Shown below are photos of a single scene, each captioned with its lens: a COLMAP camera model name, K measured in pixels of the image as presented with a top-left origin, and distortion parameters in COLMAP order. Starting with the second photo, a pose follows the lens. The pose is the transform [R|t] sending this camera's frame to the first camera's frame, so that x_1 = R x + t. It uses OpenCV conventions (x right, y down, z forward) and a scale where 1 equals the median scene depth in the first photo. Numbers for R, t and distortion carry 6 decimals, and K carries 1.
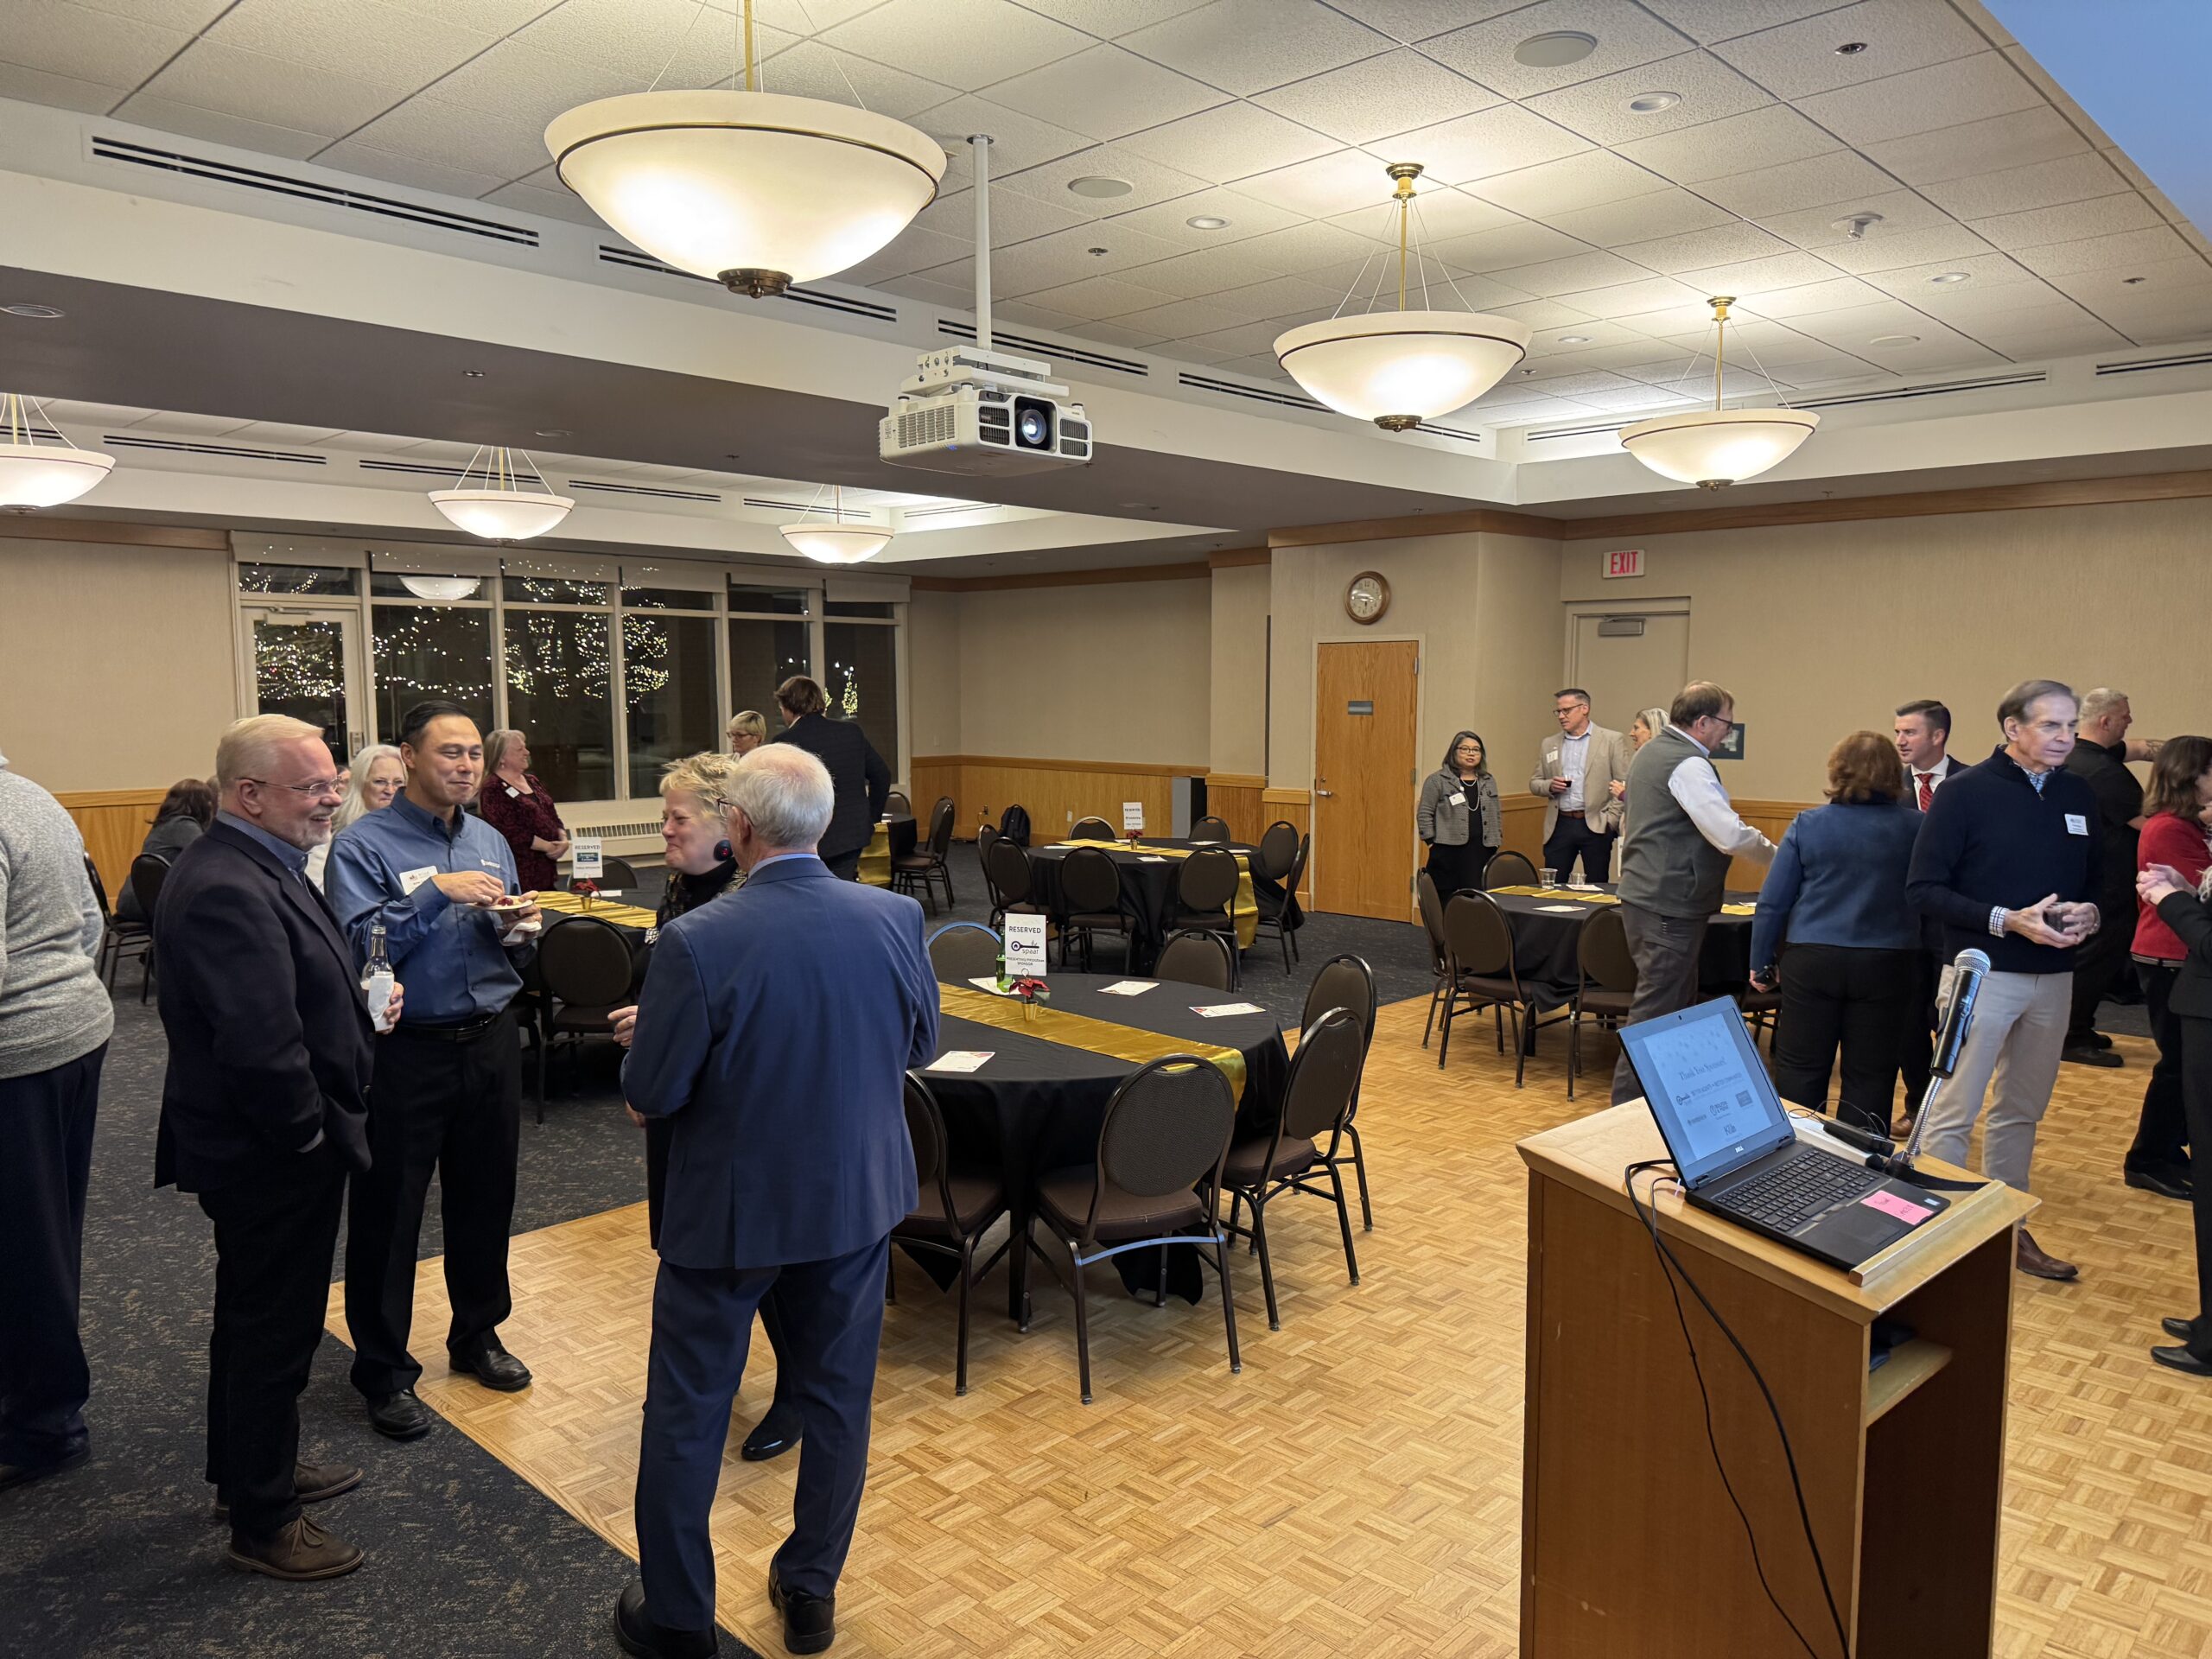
lens RADIAL K [[1575.9, 0, 1115.5], [0, 1575.9, 858.5], [0, 0, 1]] dist [0.100329, -0.170627]
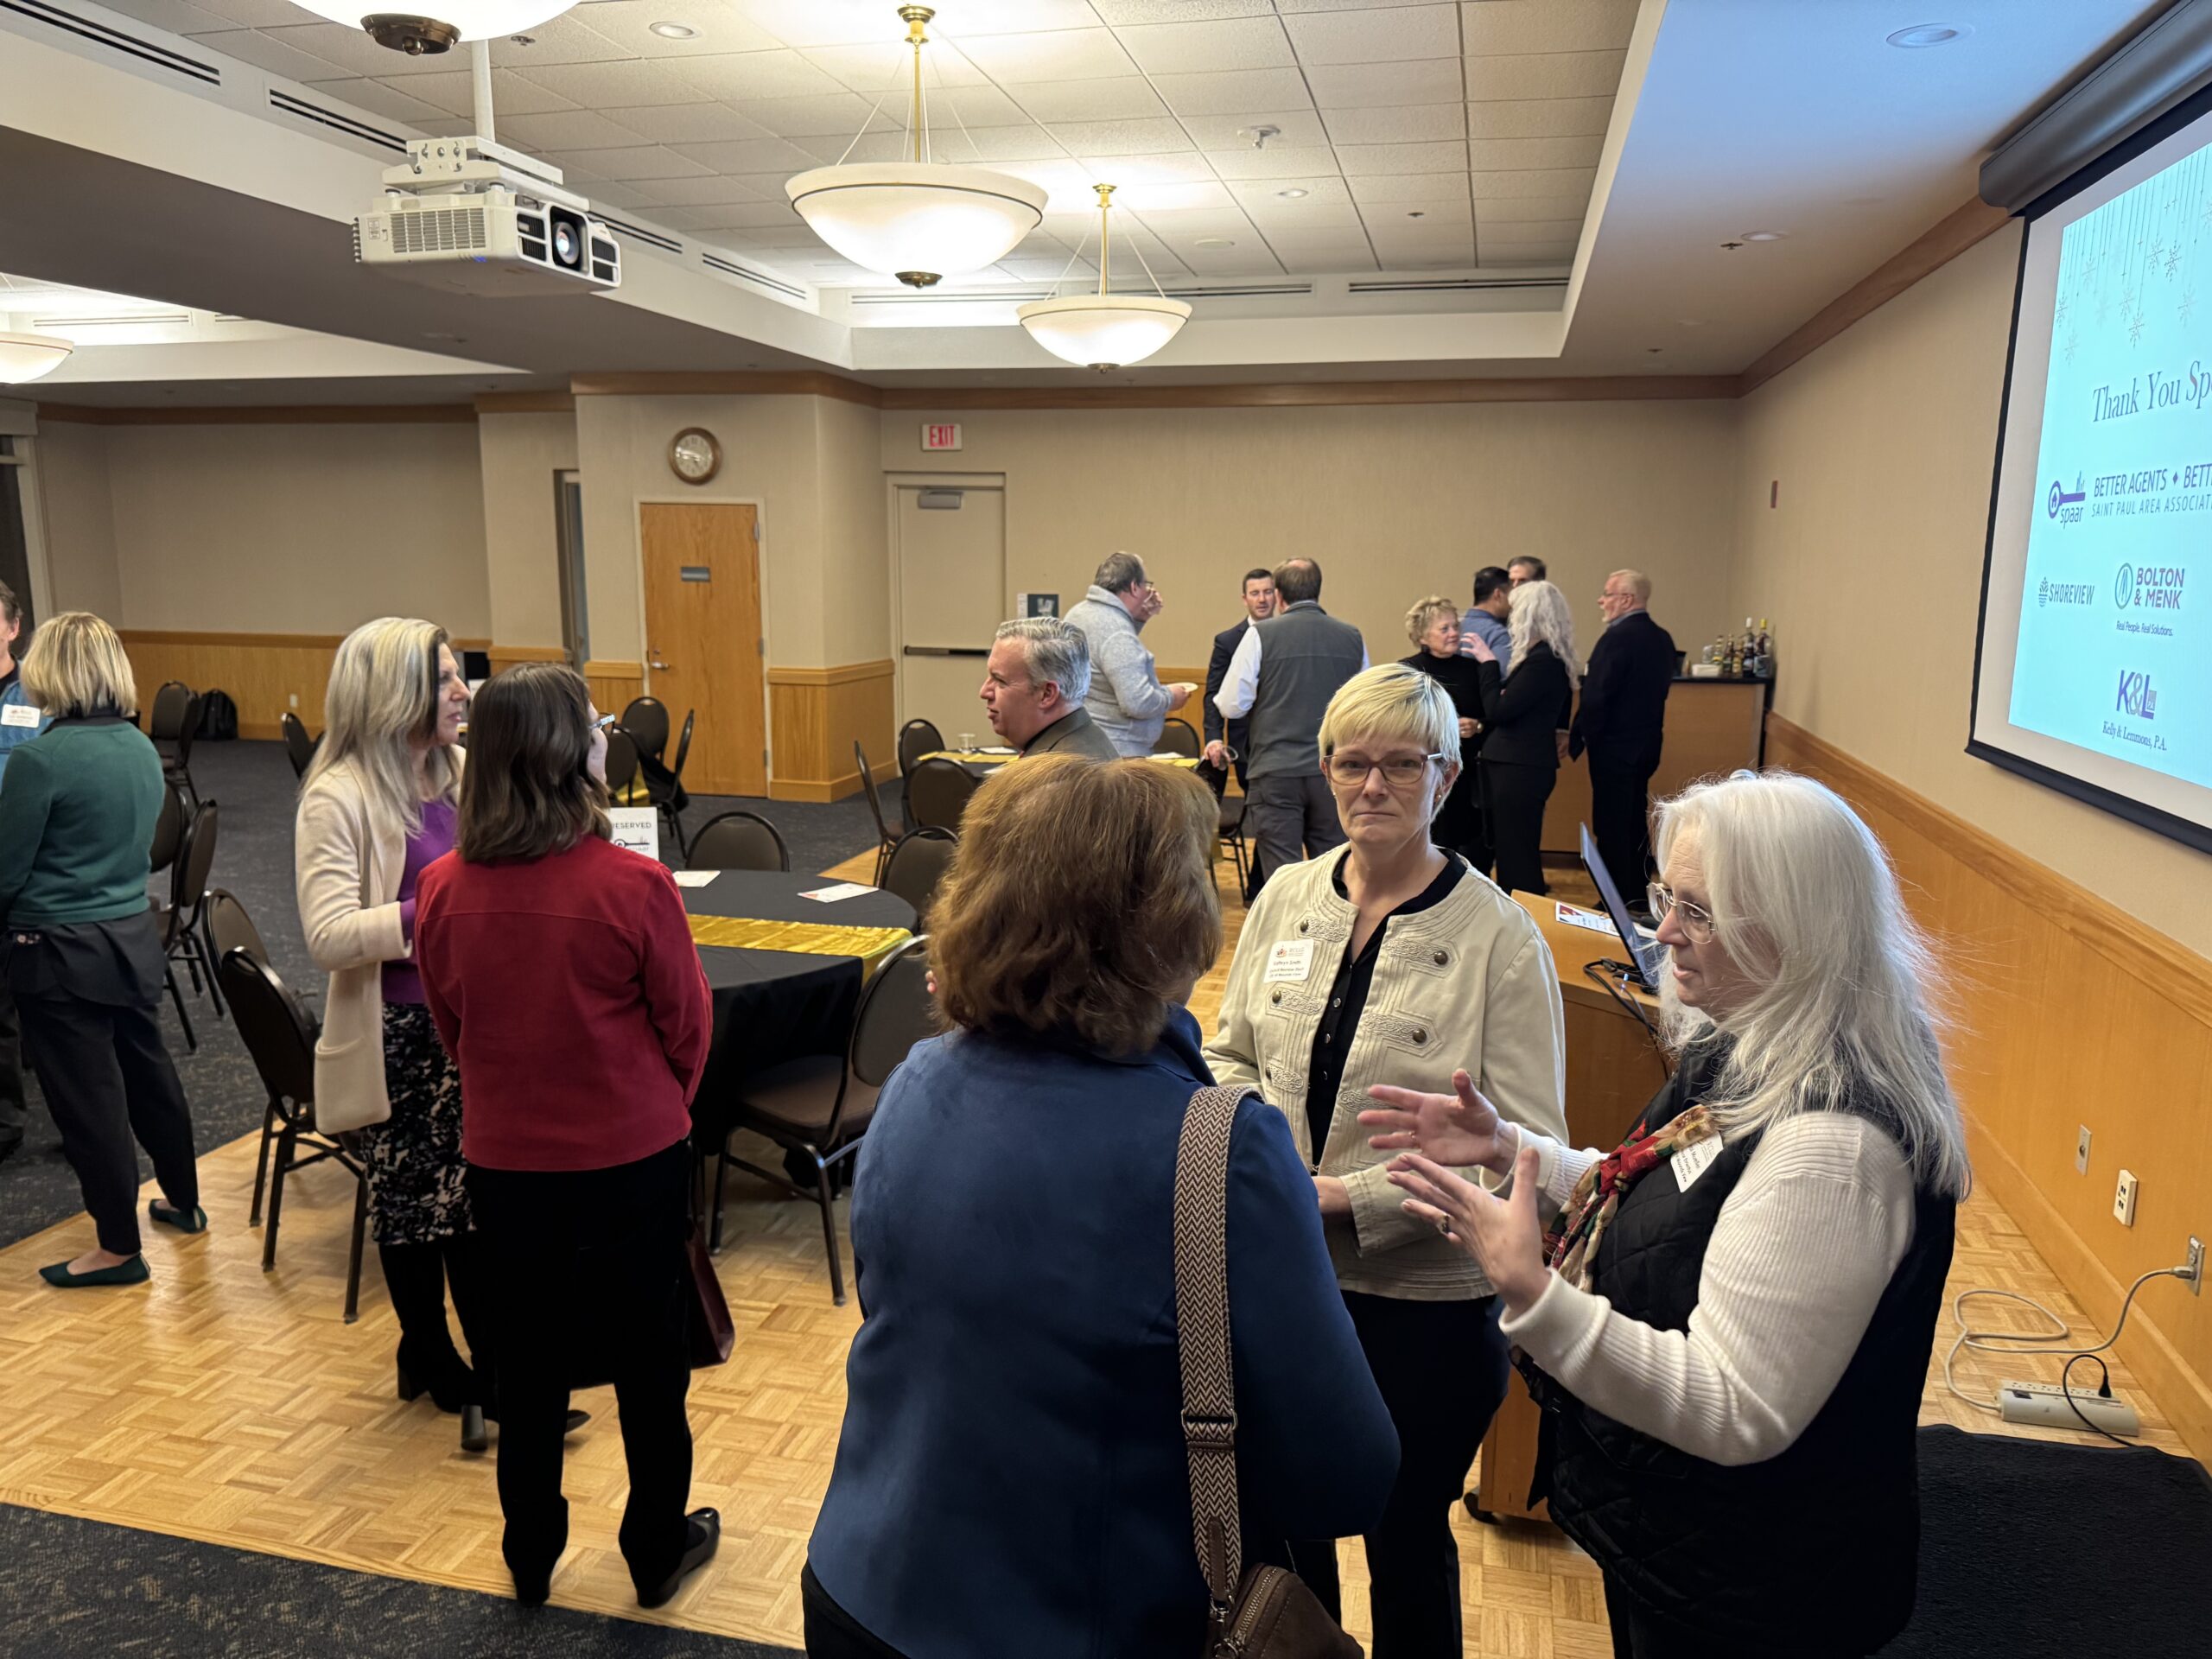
lens RADIAL K [[1575.9, 0, 1115.5], [0, 1575.9, 858.5], [0, 0, 1]] dist [0.100329, -0.170627]
pose [[0.861029, -0.085416, 0.501331, -0.130461], [0.044172, 0.994630, 0.093598, -0.003870], [-0.506634, -0.058446, 0.860178, 0.041249]]
